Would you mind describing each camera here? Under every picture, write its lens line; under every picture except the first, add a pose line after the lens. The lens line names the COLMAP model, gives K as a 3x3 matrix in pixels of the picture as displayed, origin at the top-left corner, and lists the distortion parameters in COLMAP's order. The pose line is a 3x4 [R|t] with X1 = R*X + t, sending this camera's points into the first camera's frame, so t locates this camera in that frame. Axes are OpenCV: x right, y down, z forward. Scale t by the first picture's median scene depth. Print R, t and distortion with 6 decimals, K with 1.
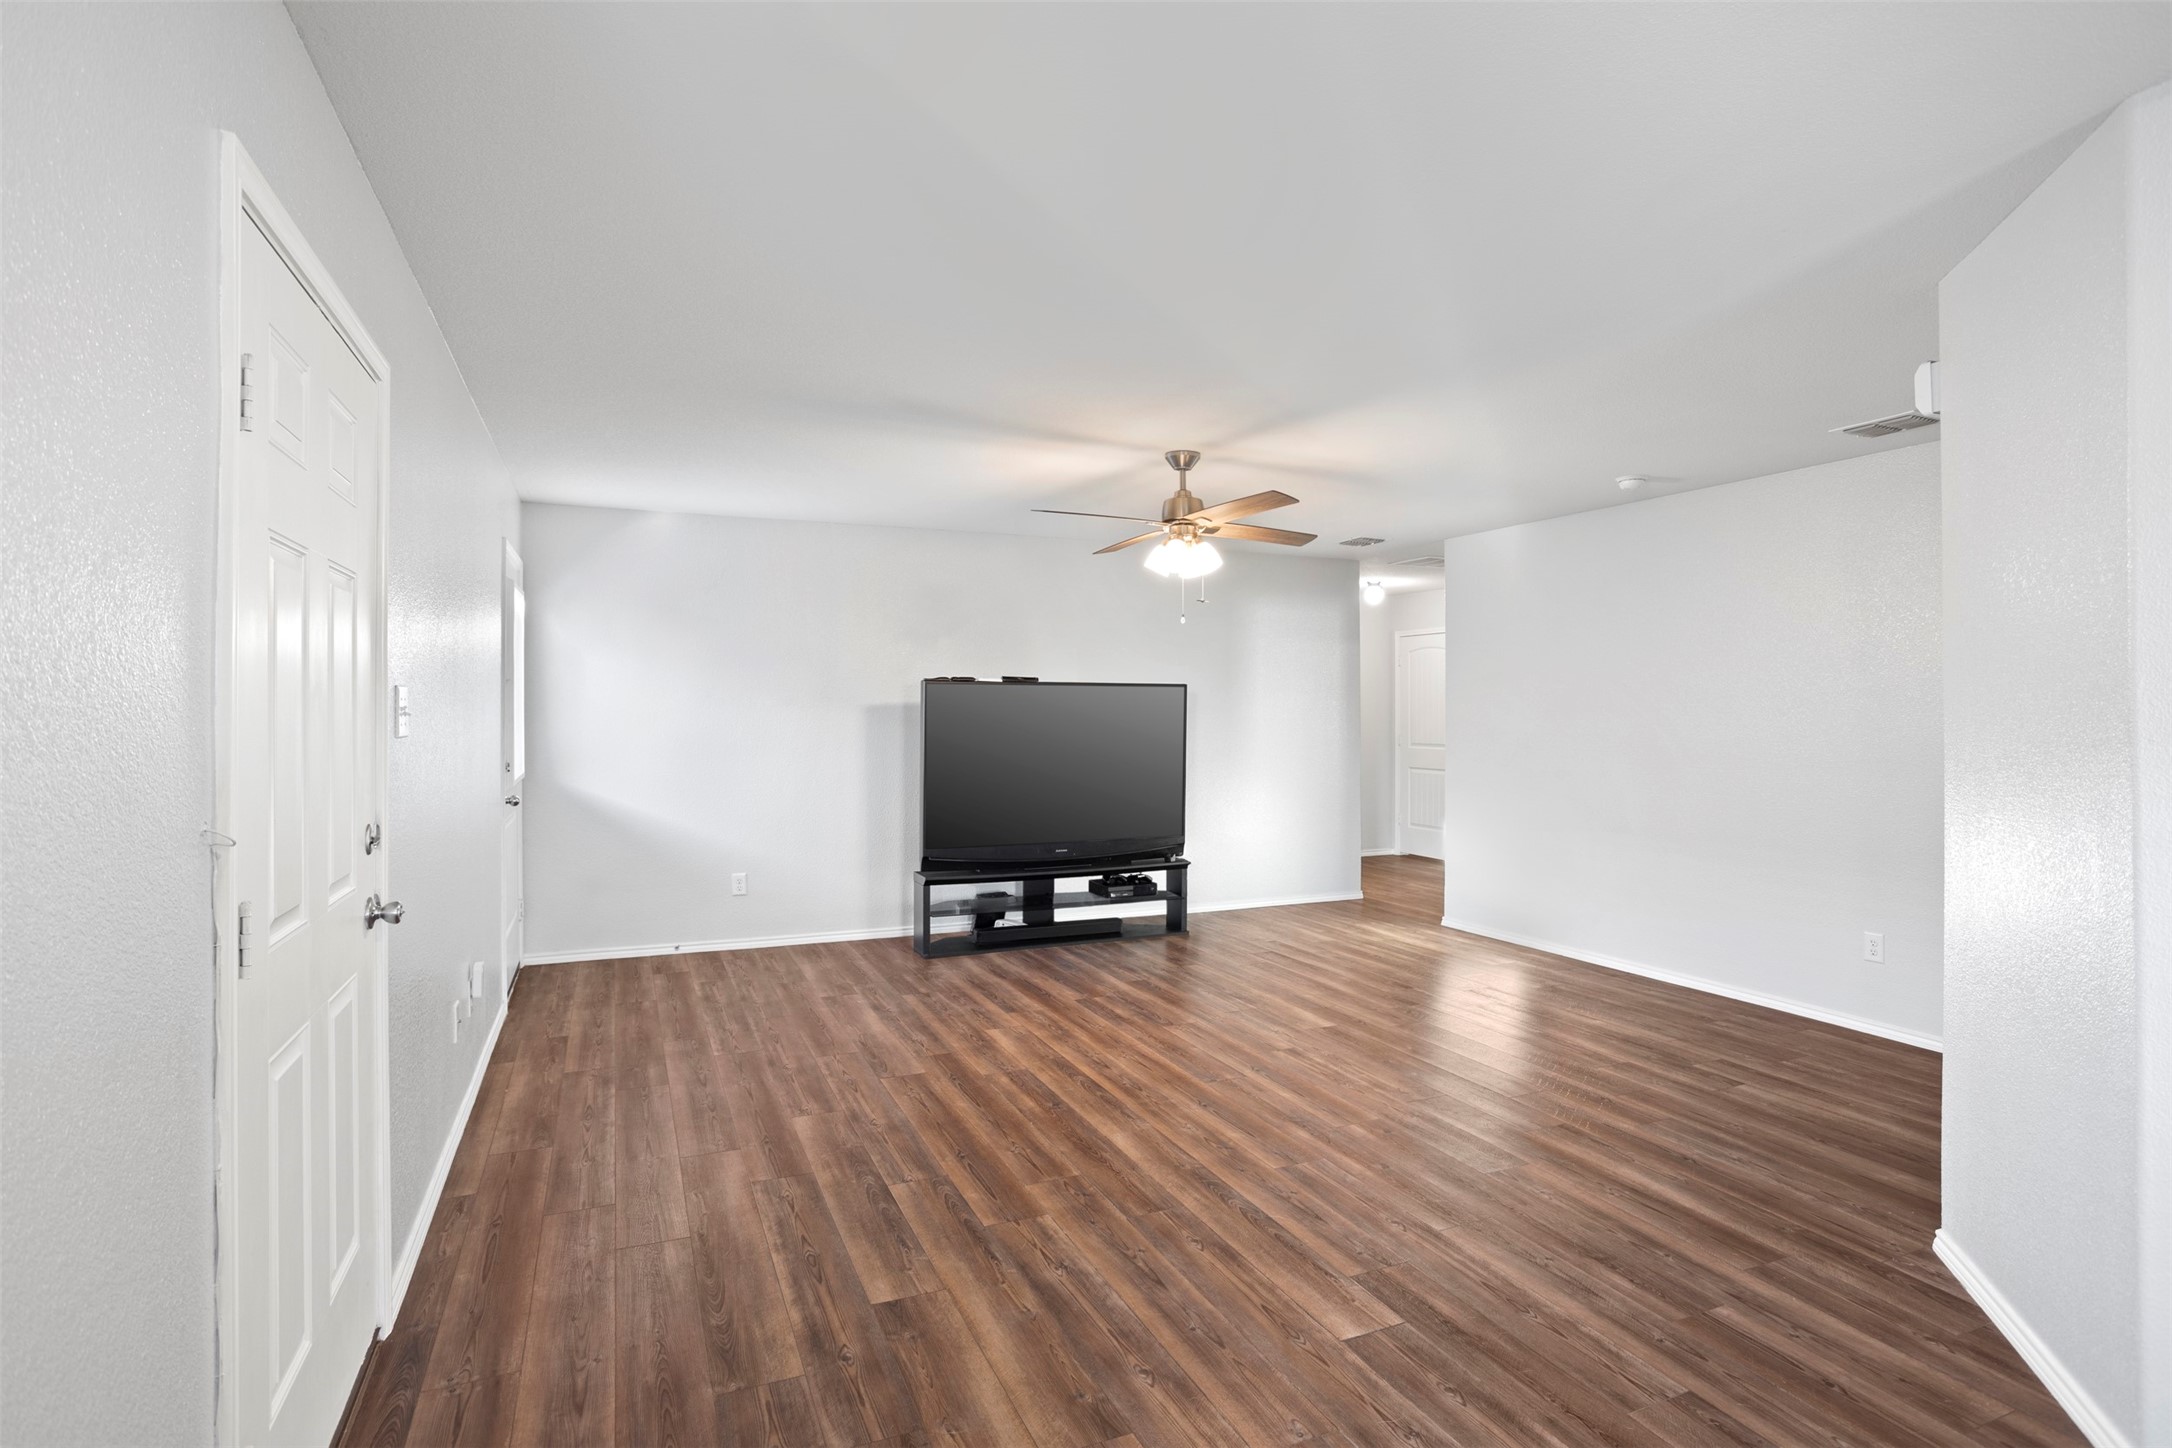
lens RADIAL K [[1073.2, 0, 1081.1], [0, 1073.2, 710.1], [0, 0, 1]] dist [-0.046380, 0.023932]
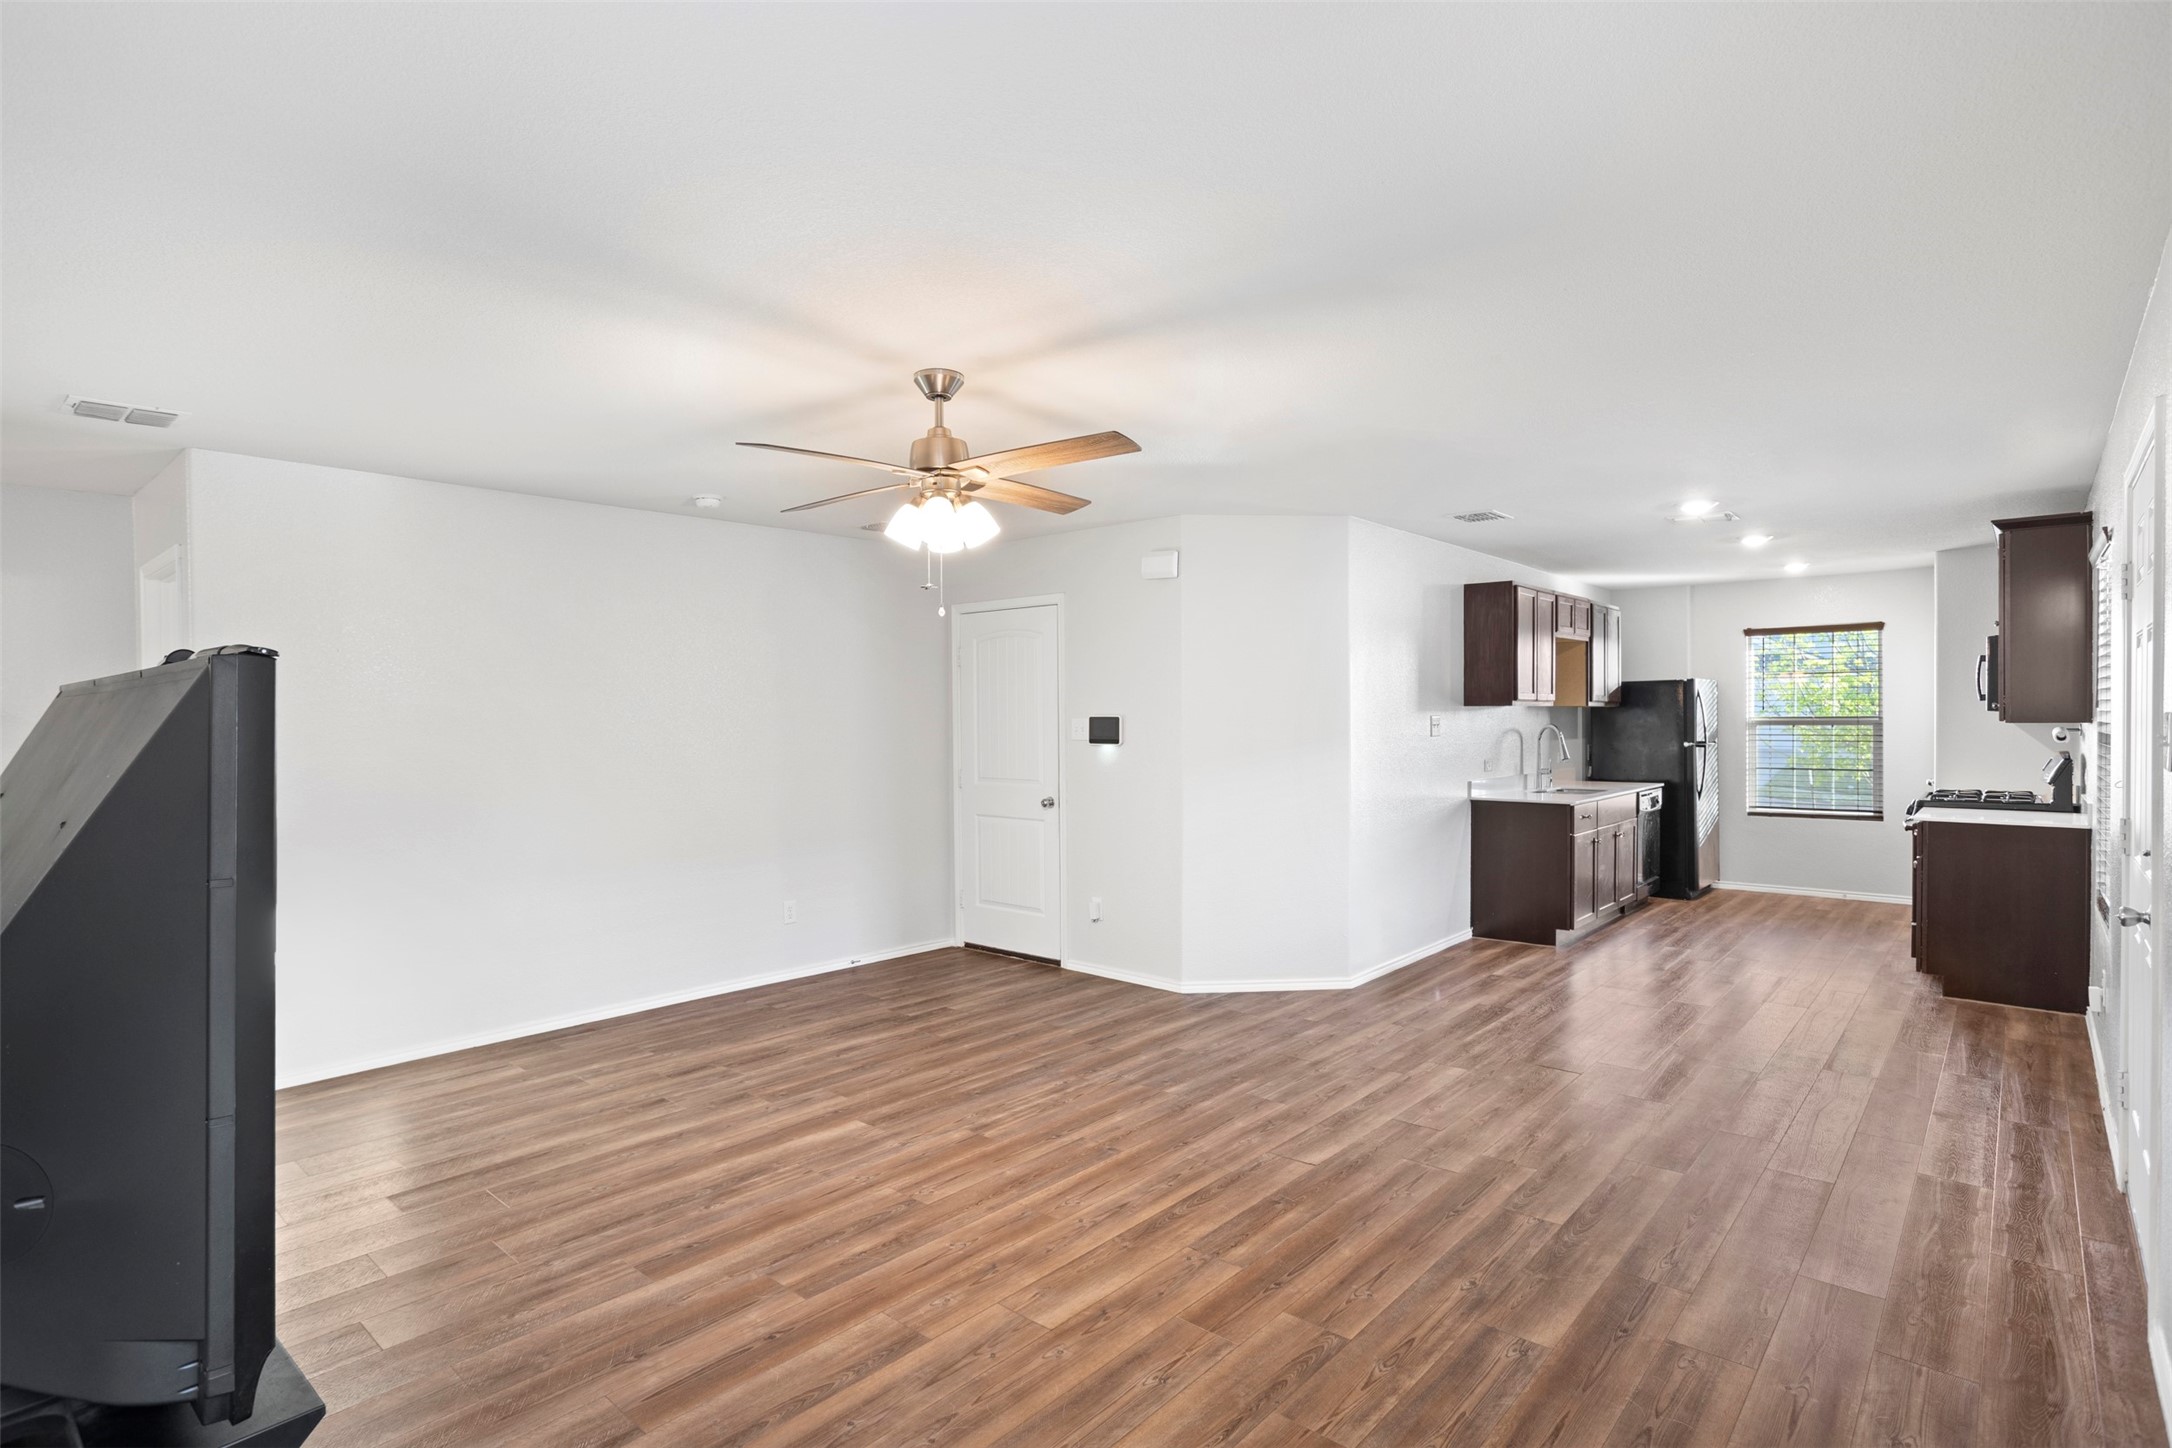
lens RADIAL K [[1093.6, 0, 1077.9], [0, 1093.6, 715.1], [0, 0, 1]] dist [-0.043400, 0.027242]
pose [[-0.419531, 0.003049, 0.907736, -0.644708], [0.007618, 0.999971, 0.000162, -0.015499], [-0.907709, 0.006983, -0.419542, 1.308413]]
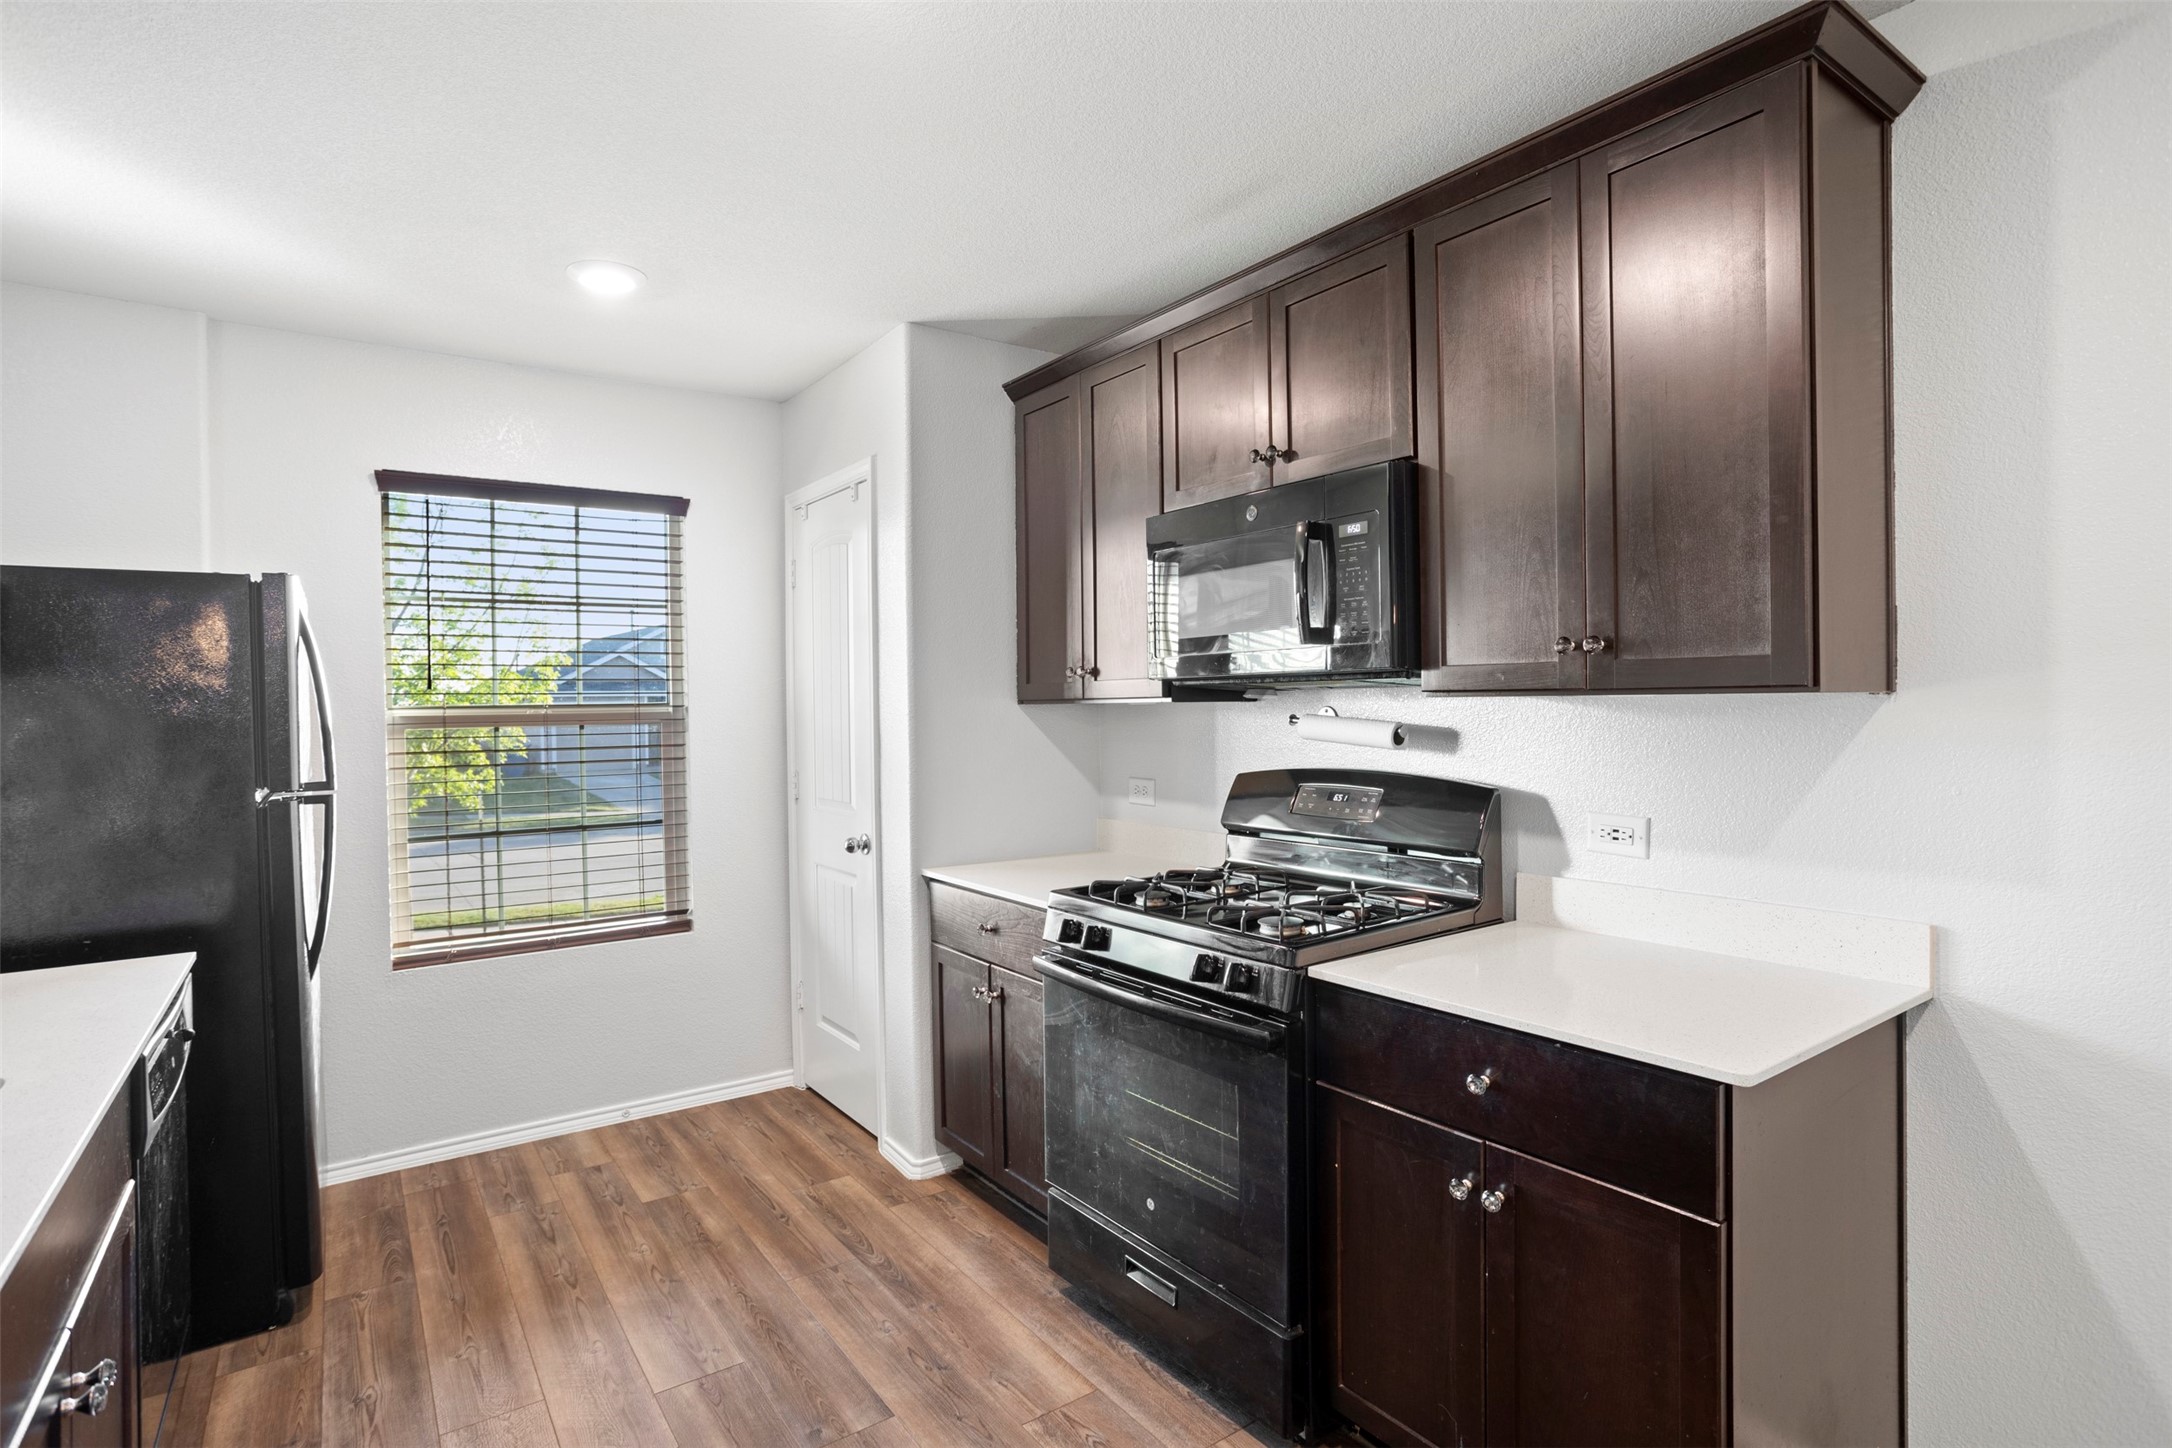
lens RADIAL K [[1073.2, 0, 1081.1], [0, 1073.2, 710.1], [0, 0, 1]] dist [-0.046380, 0.023932]
pose [[-0.977613, 0.011776, -0.210081, 0.346664], [0.010931, 0.999927, 0.005184, 0.001785], [0.210127, 0.002771, -0.977670, 0.145026]]
